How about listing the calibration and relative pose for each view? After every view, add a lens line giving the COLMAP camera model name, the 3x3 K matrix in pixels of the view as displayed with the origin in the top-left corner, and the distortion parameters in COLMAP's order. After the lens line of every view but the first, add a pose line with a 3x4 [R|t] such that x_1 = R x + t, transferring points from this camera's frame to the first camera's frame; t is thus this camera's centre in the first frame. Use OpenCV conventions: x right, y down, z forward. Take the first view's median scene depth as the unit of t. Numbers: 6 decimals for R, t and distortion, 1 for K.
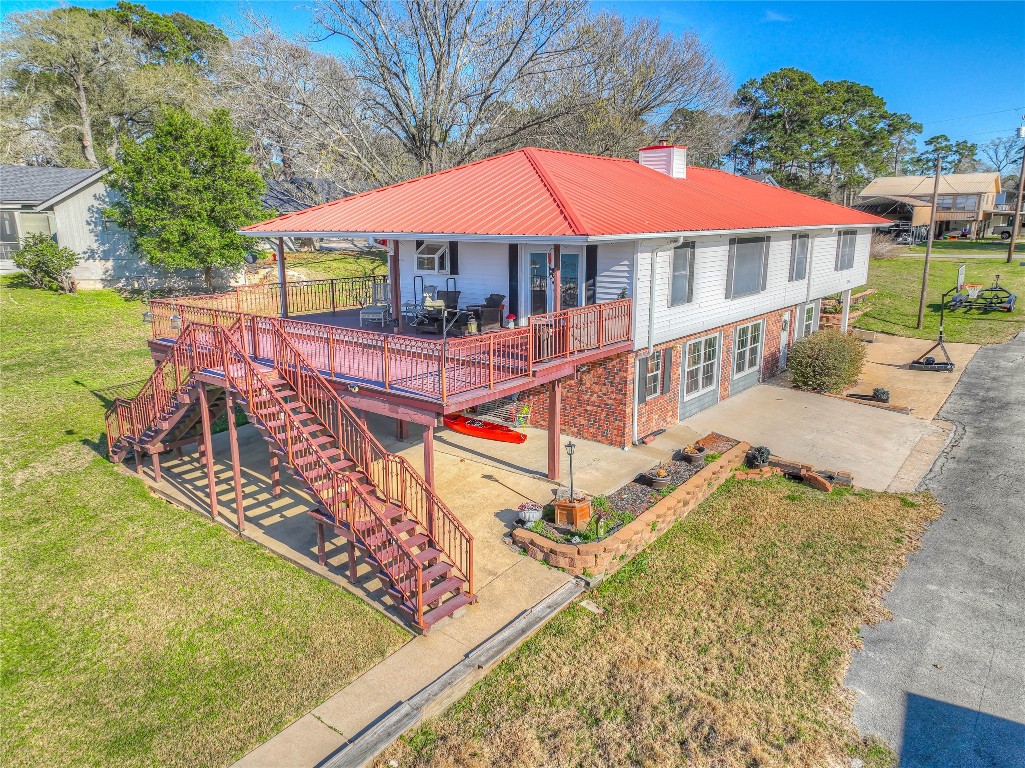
lens RADIAL K [[716.1, 0, 512.5], [0, 716.1, 384.0], [0, 0, 1]] dist [0.022292, 0.003736]
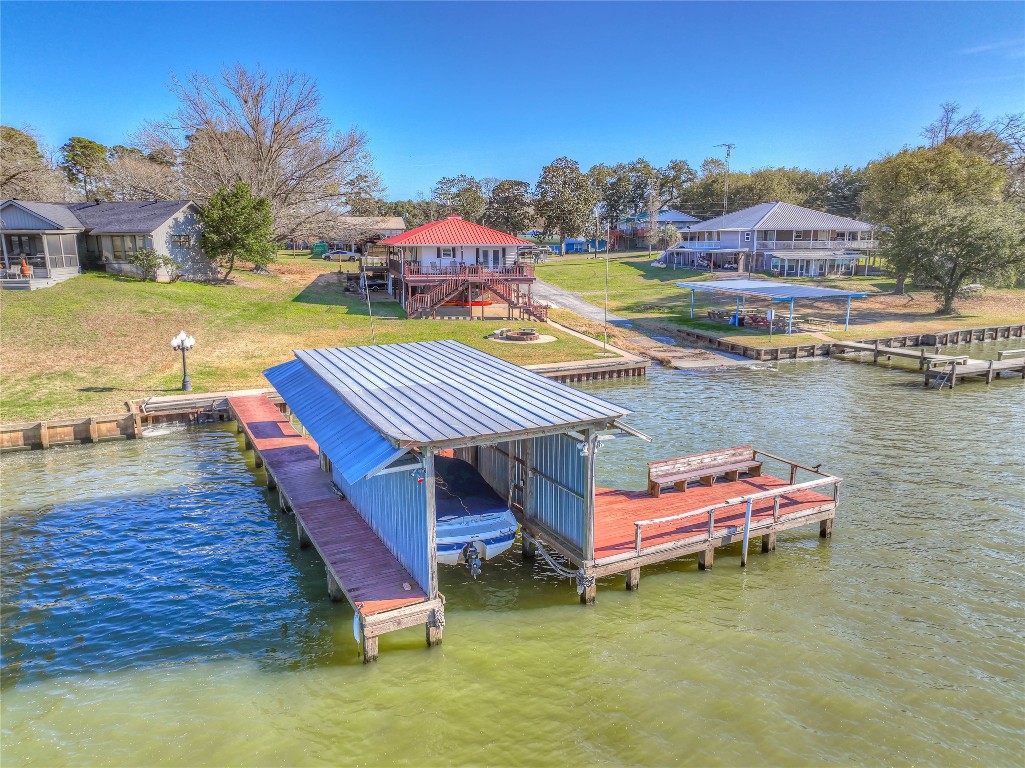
lens RADIAL K [[716.1, 0, 512.5], [0, 716.1, 384.0], [0, 0, 1]] dist [0.022292, 0.003736]
pose [[0.612690, -0.156092, 0.774756, -1.711902], [0.176050, 0.982627, 0.058750, 0.176032], [-0.770466, 0.100400, 0.629525, -0.781523]]
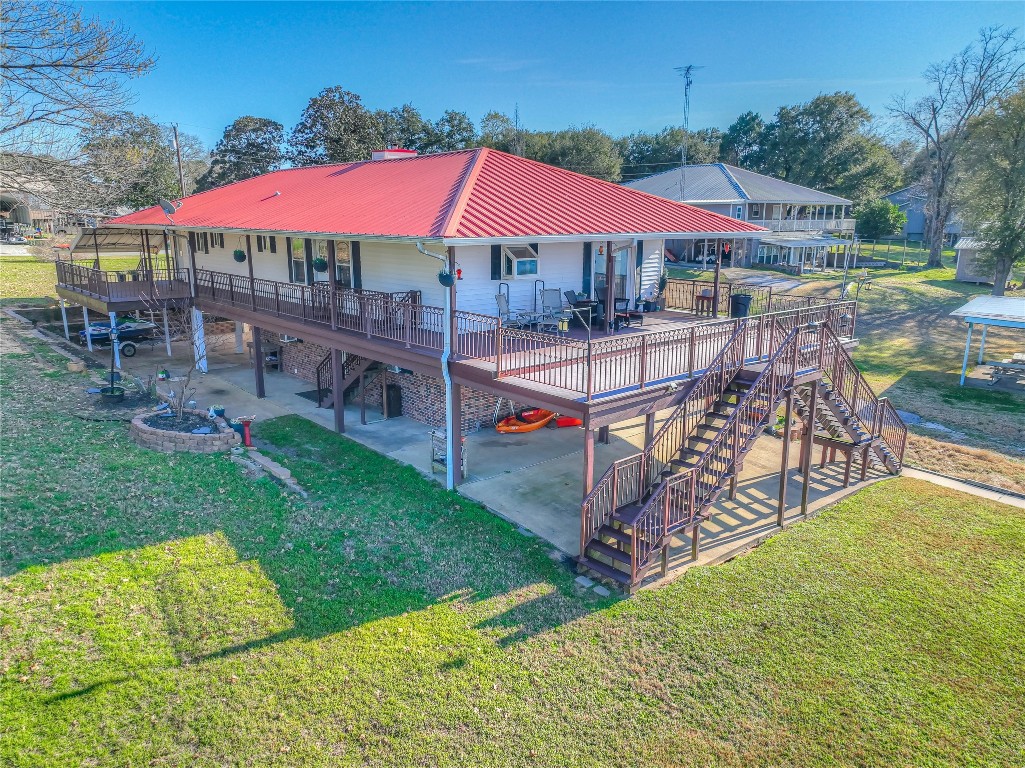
lens RADIAL K [[716.1, 0, 512.5], [0, 716.1, 384.0], [0, 0, 1]] dist [0.022292, 0.003736]
pose [[0.173524, -0.224402, 0.958923, -0.736926], [0.213708, 0.959073, 0.185765, -0.140024], [-0.961363, 0.172695, 0.214379, 0.592885]]
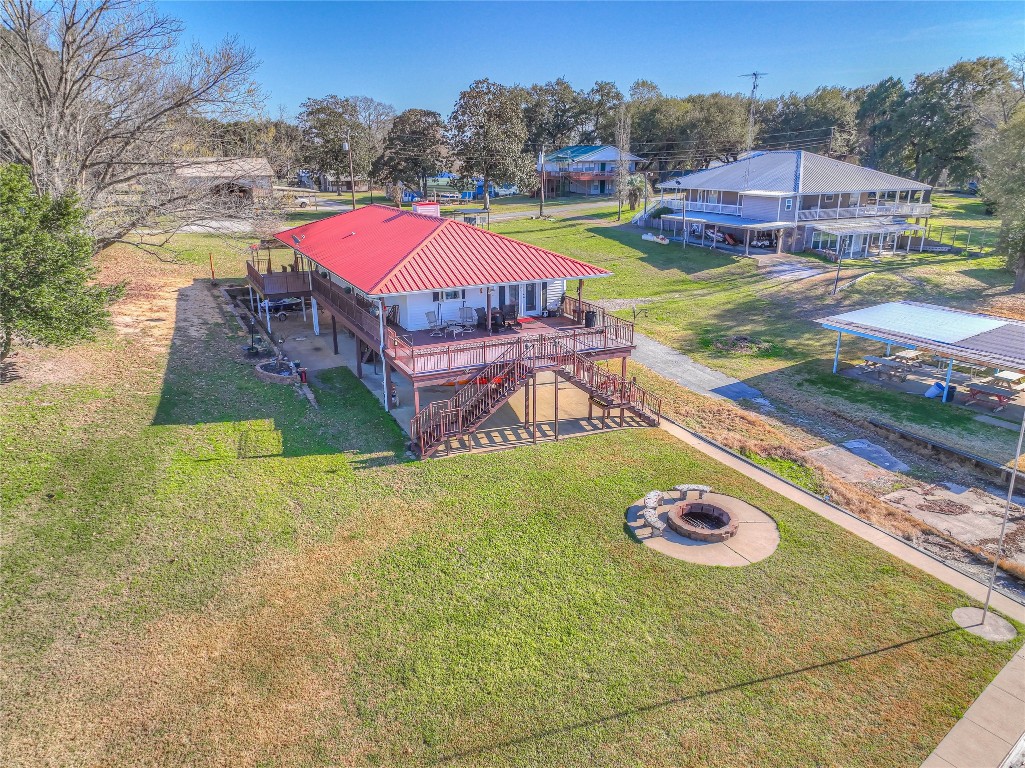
lens RADIAL K [[716.1, 0, 512.5], [0, 716.1, 384.0], [0, 0, 1]] dist [0.022292, 0.003736]
pose [[0.432313, -0.280212, 0.857080, -1.095348], [0.205975, 0.956049, 0.208675, -0.203697], [-0.877884, 0.086324, 0.471029, 0.071870]]
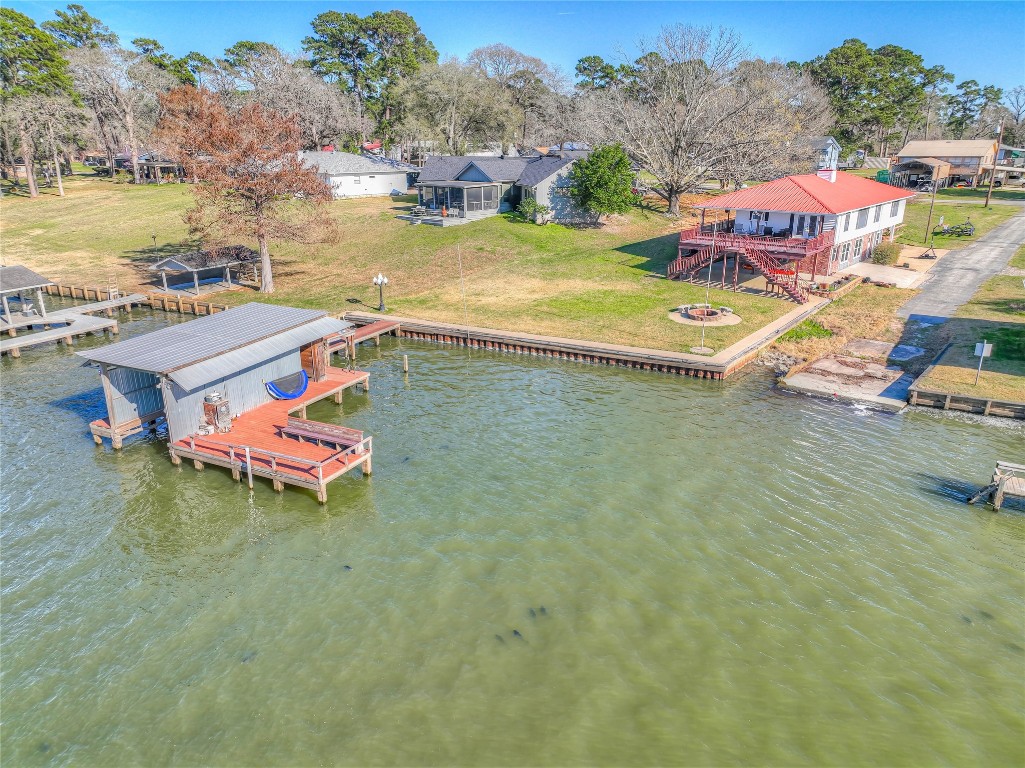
lens RADIAL K [[716.1, 0, 512.5], [0, 716.1, 384.0], [0, 0, 1]] dist [0.022292, 0.003736]
pose [[0.999757, 0.009928, -0.019704, -0.753193], [-0.007920, 0.995005, 0.099511, 0.164703], [0.020593, -0.099331, 0.994841, -1.466392]]
